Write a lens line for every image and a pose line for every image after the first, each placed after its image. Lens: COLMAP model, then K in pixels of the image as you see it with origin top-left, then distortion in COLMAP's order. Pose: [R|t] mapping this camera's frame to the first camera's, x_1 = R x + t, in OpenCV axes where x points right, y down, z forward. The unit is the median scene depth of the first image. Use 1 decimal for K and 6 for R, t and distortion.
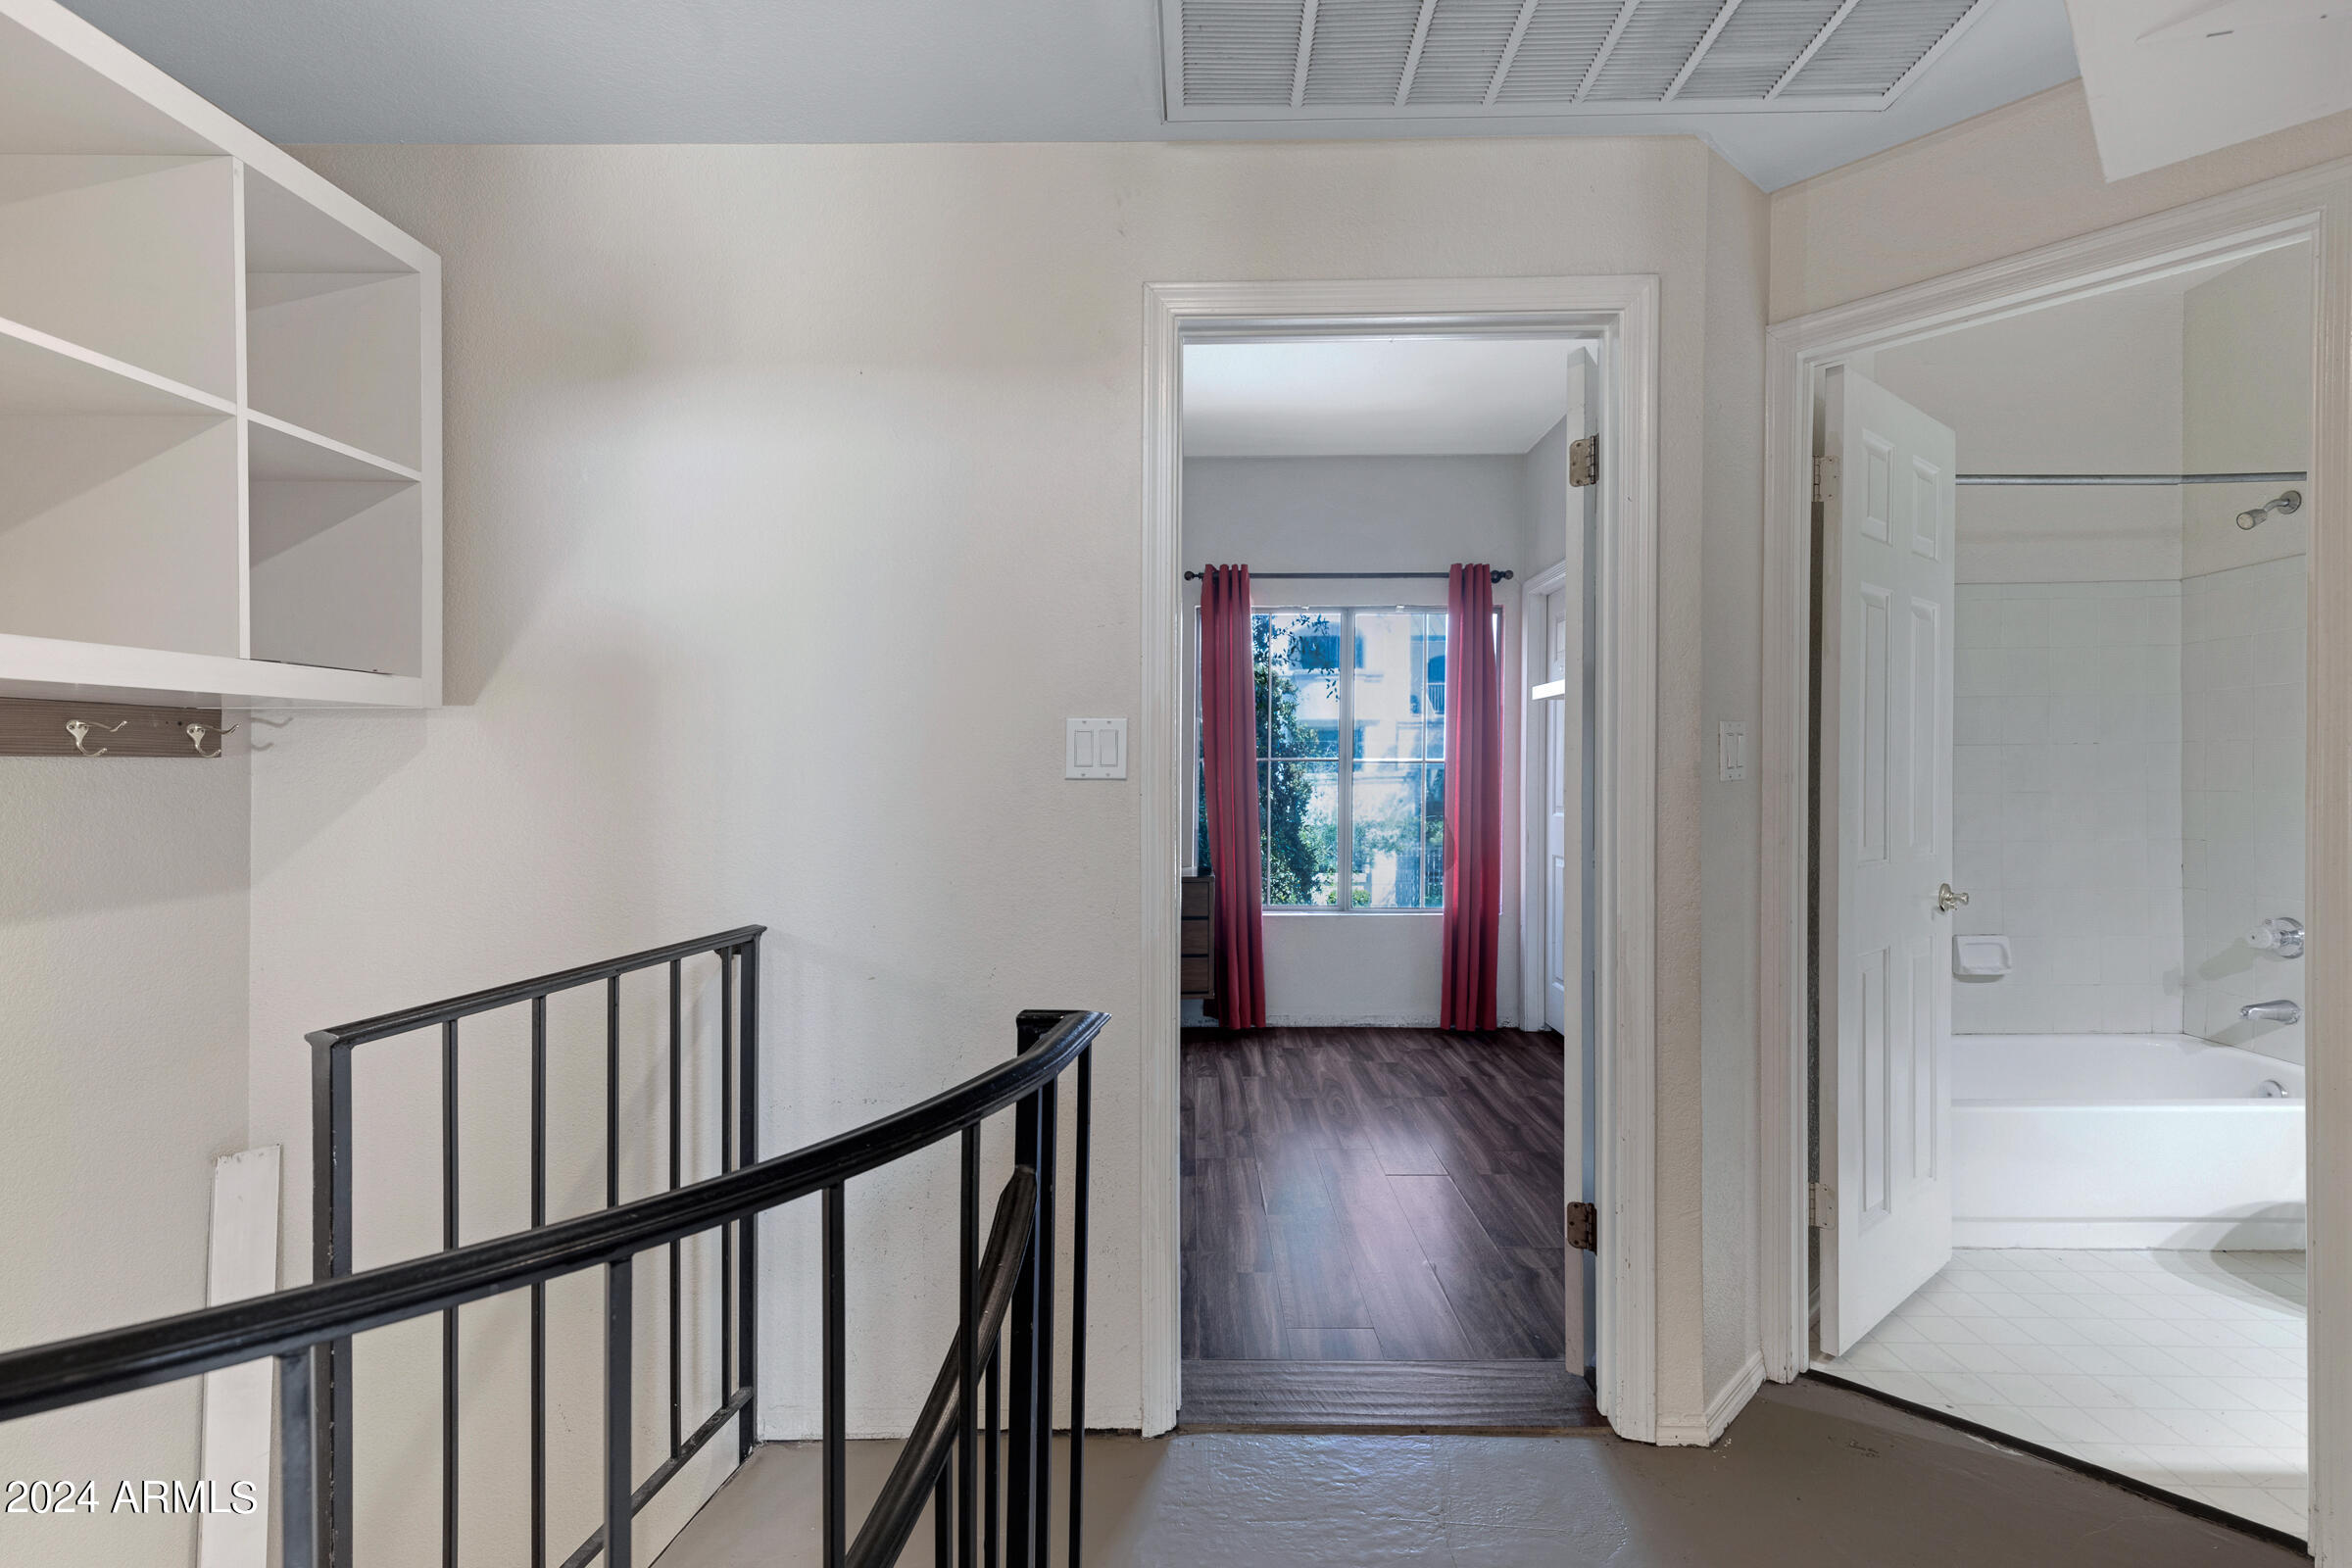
lens RADIAL K [[1079.7, 0, 1183.1], [0, 1079.7, 761.8], [0, 0, 1]] dist [0.016490, 0.002435]
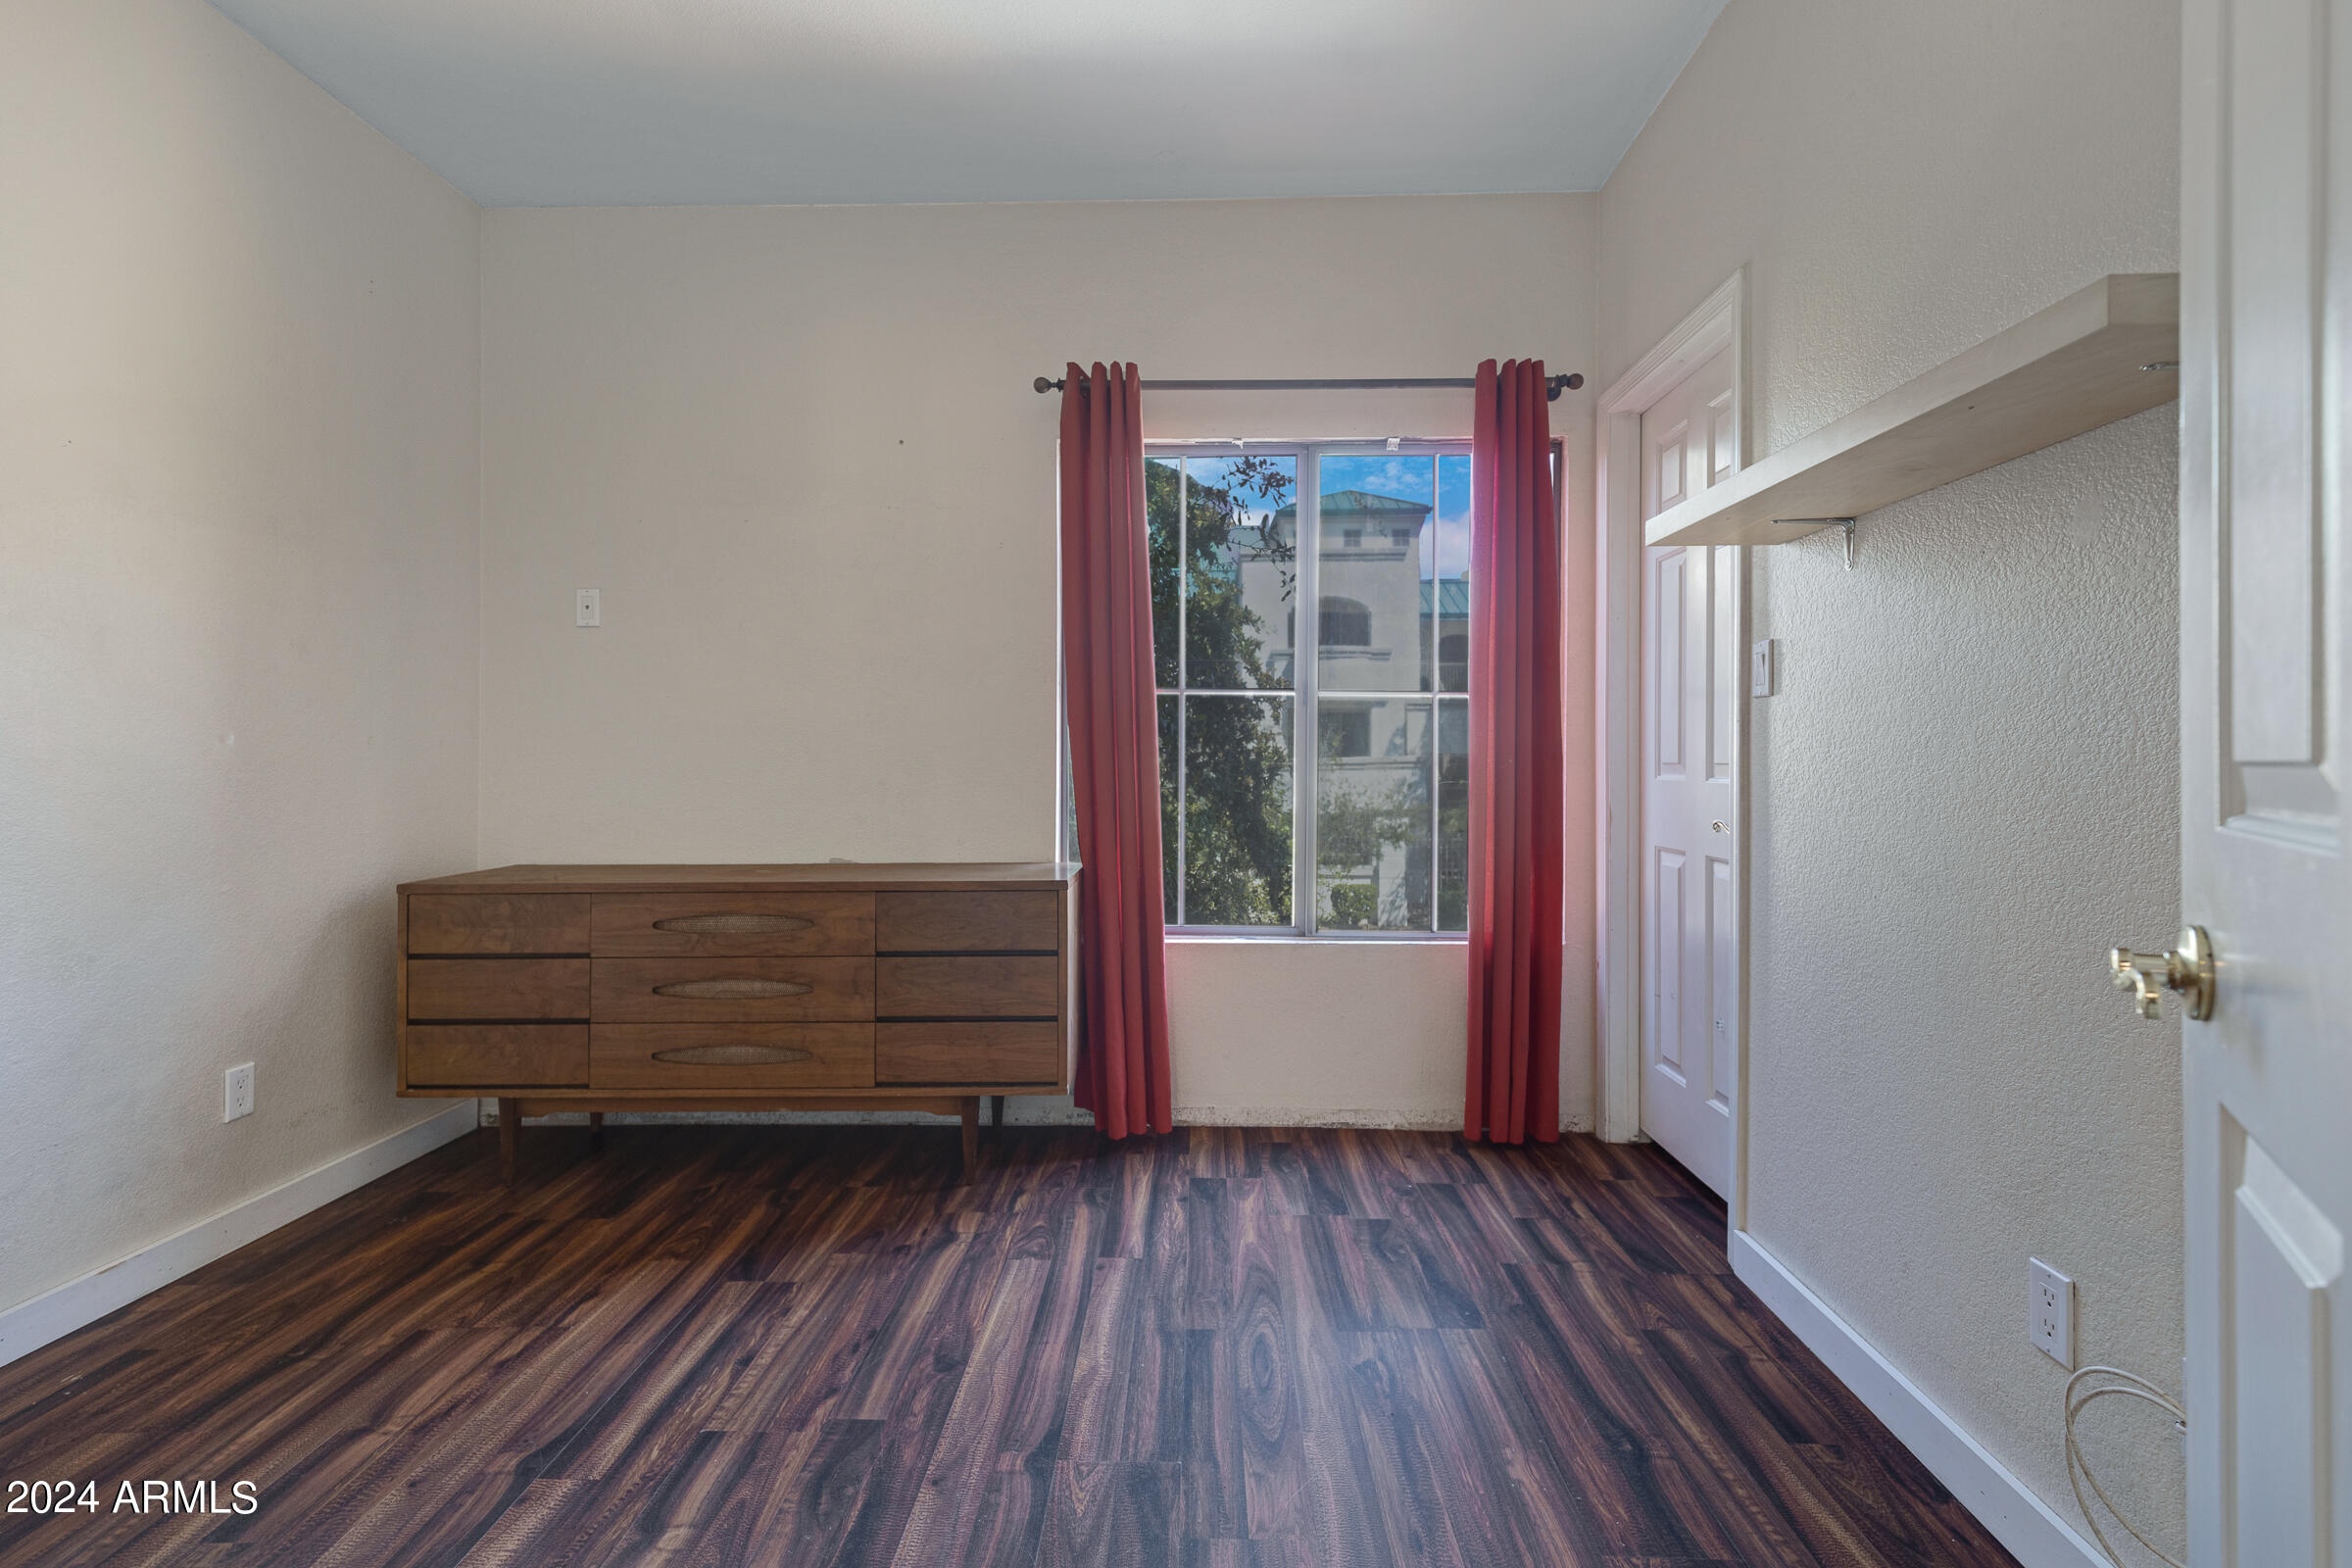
lens RADIAL K [[1079.7, 0, 1143.4], [0, 1079.7, 735.6], [0, 0, 1]] dist [0.016490, 0.002435]
pose [[0.998956, -0.002177, -0.045622, 0.090226], [0.001922, 0.999982, -0.005640, 0.028135], [0.045634, 0.005546, 0.998943, 0.398844]]
